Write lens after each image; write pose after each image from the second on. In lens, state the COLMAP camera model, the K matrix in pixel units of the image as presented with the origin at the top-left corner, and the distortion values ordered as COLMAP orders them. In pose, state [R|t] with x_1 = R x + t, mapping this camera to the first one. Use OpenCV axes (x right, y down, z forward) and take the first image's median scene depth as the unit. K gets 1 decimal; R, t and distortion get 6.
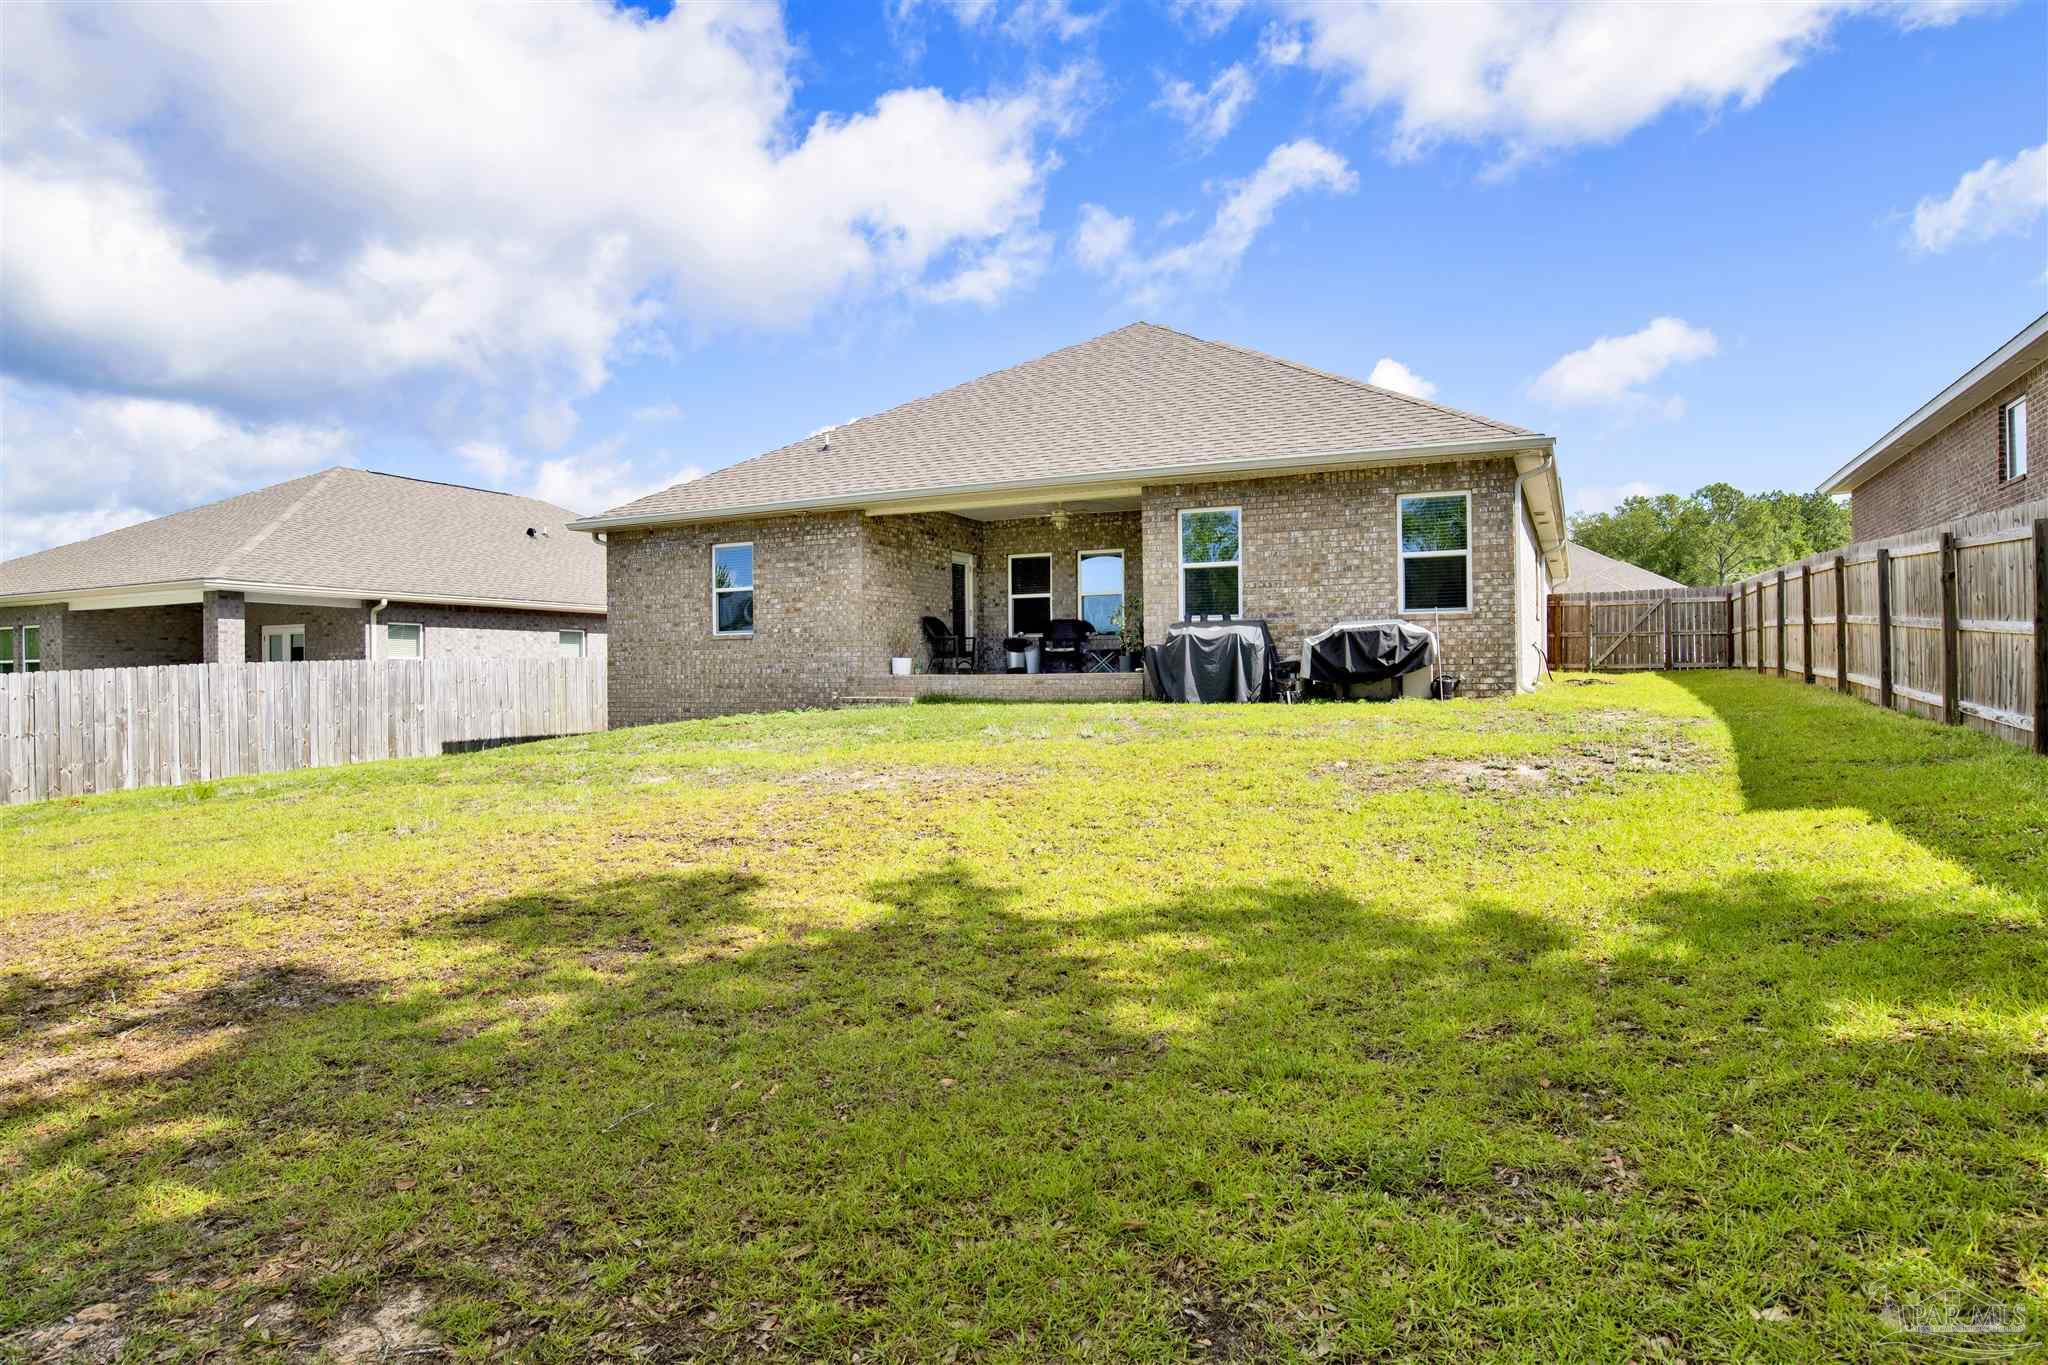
lens RADIAL K [[1166.3, 0, 1014.3], [0, 1166.3, 684.8], [0, 0, 1]] dist [-0.066876, 0.001131]
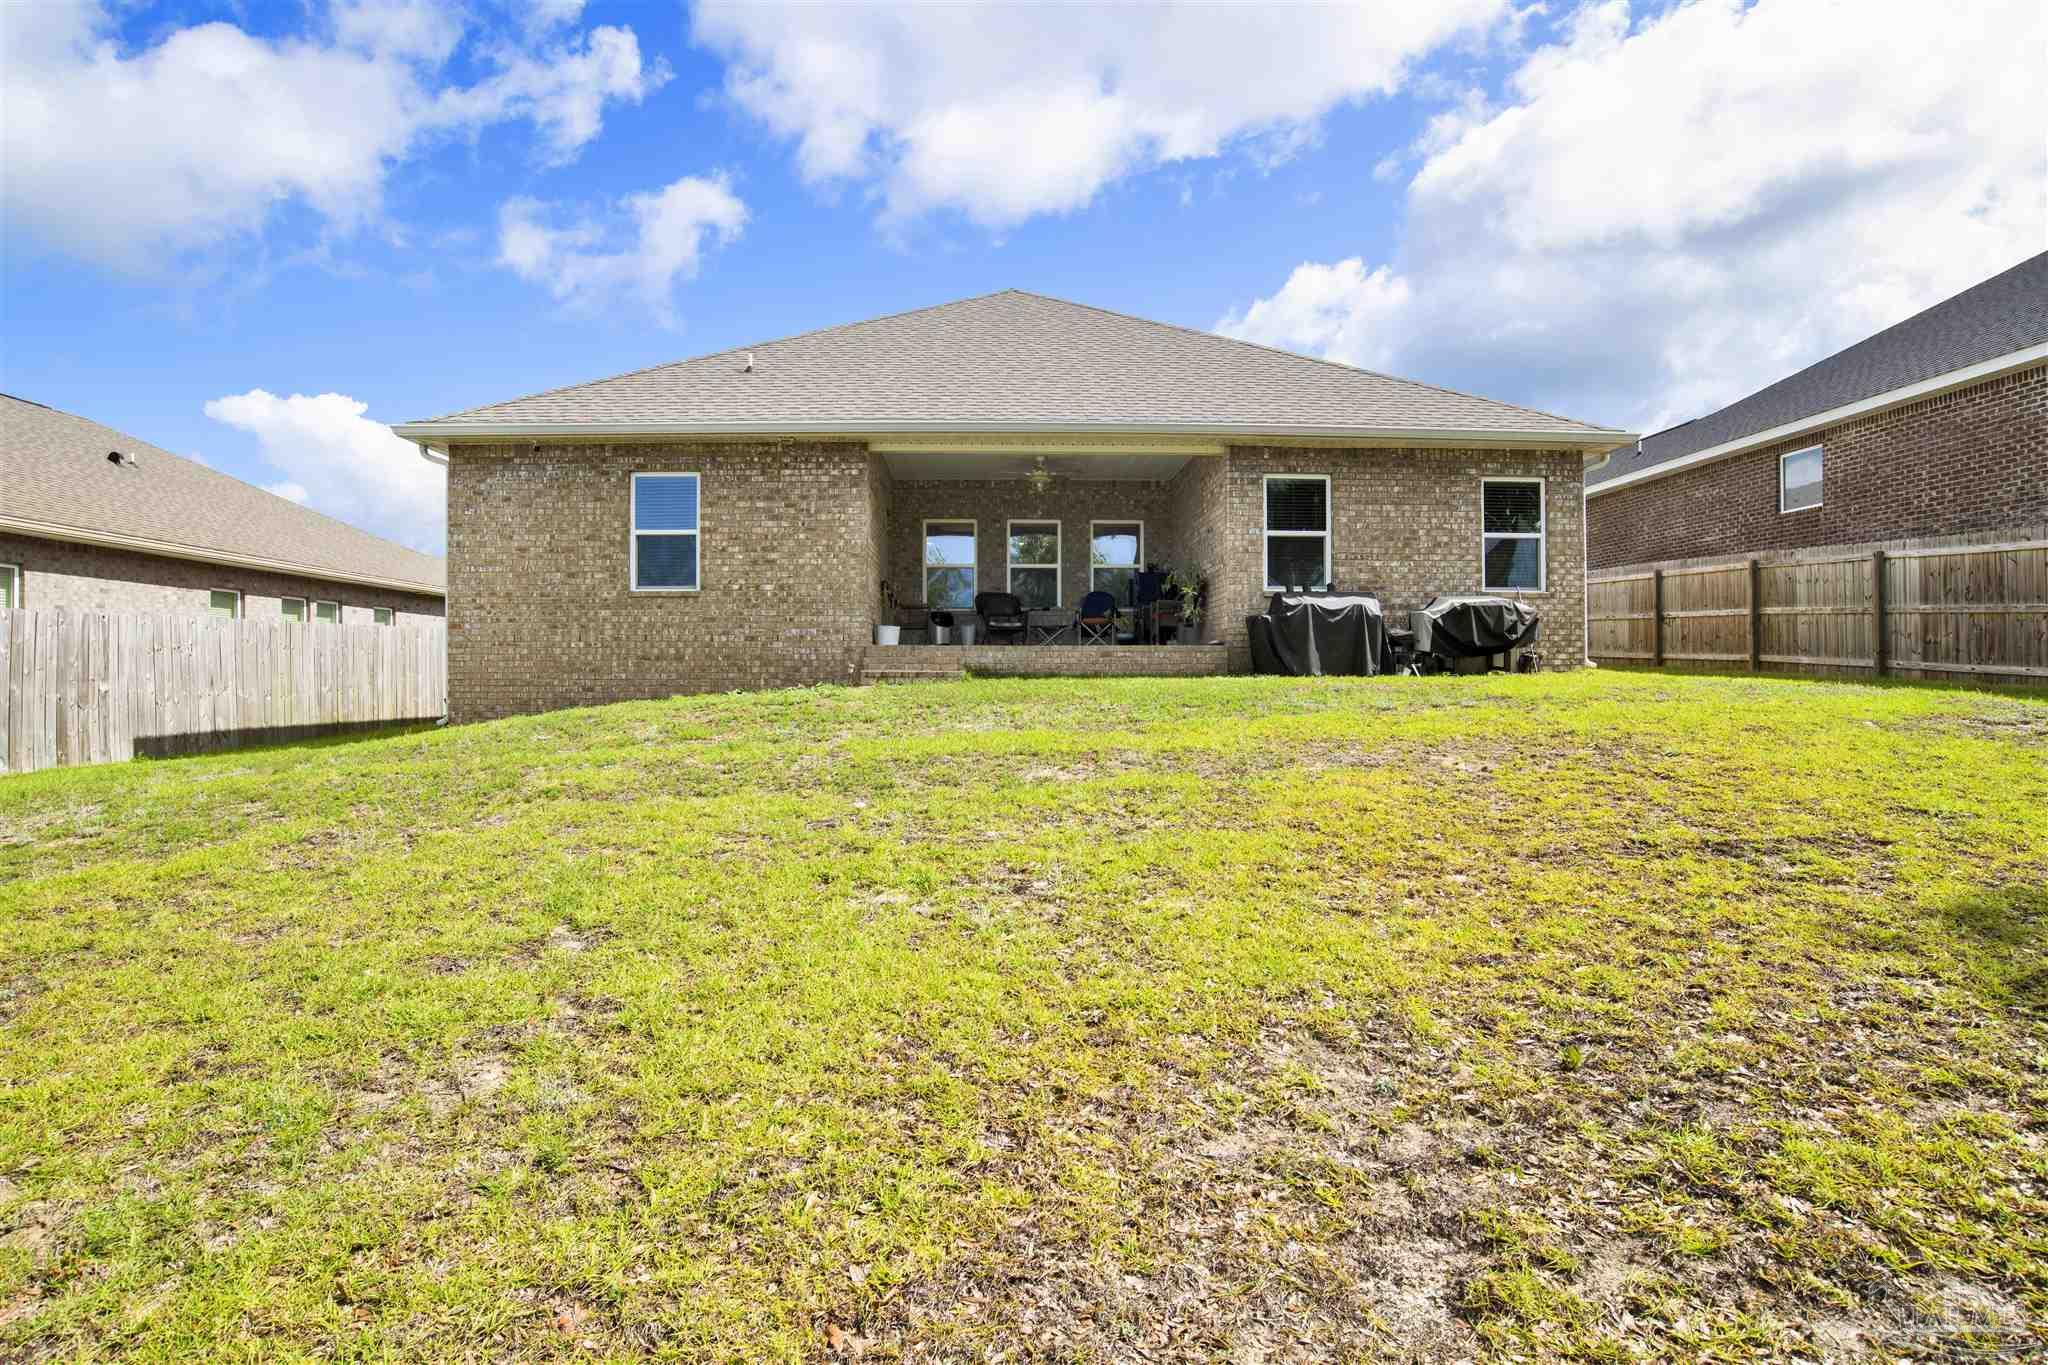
lens RADIAL K [[1100.1, 0, 1021.1], [0, 1100.1, 688.8], [0, 0, 1]] dist [-0.079220, 0.028533]
pose [[0.886668, 0.002821, 0.462399, -0.432428], [-0.003905, 0.999991, 0.001389, 0.023475], [-0.462391, -0.003038, 0.886671, 0.294159]]
